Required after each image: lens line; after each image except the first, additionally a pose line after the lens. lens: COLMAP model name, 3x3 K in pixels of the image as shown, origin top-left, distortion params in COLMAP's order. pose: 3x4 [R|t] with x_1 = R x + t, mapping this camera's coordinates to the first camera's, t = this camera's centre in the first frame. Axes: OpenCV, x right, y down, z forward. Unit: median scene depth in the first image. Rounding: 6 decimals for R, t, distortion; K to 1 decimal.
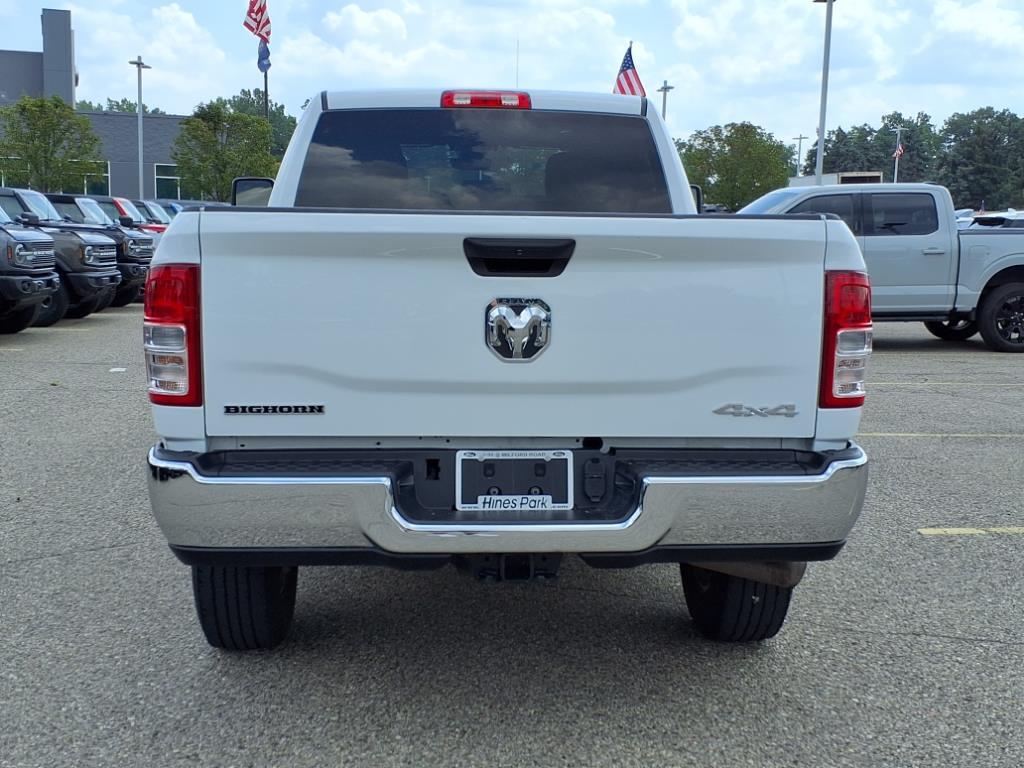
lens RADIAL K [[1266.0, 0, 512.0], [0, 1266.0, 384.0], [0, 0, 1]] dist [0.275342, -0.824585]
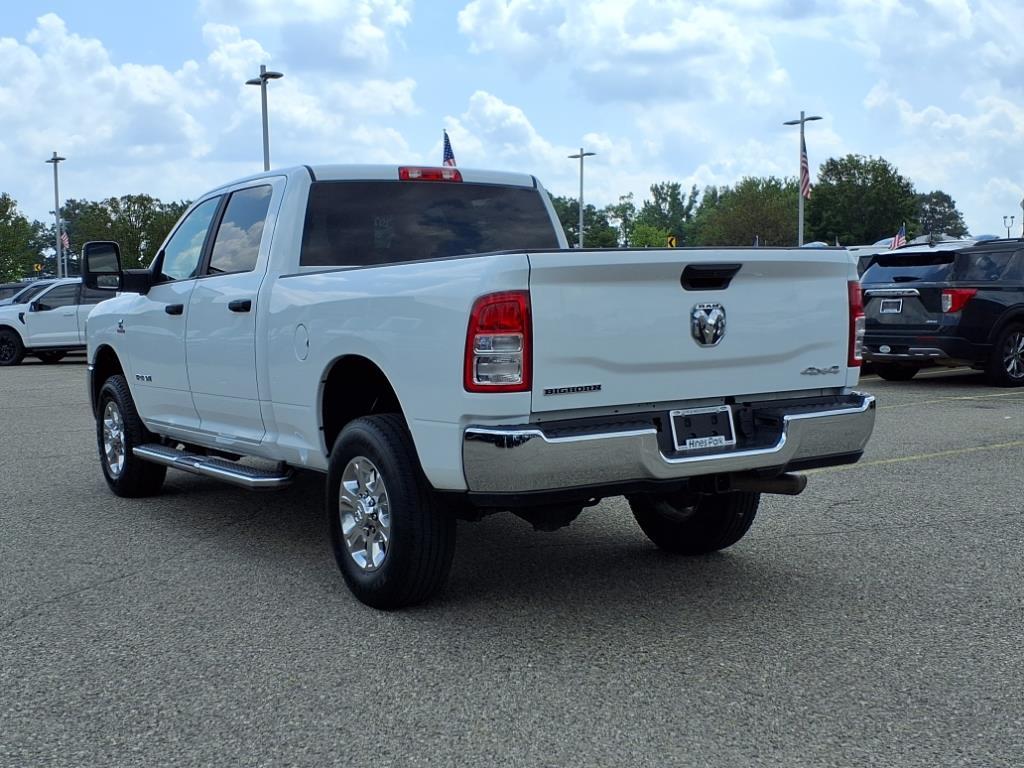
lens RADIAL K [[1266.0, 0, 512.0], [0, 1266.0, 384.0], [0, 0, 1]] dist [0.275342, -0.824585]
pose [[0.870045, -0.068249, 0.488226, -0.919272], [0.095550, 0.994936, -0.031195, 0.050360], [-0.483624, 0.073791, 0.872160, -0.198407]]
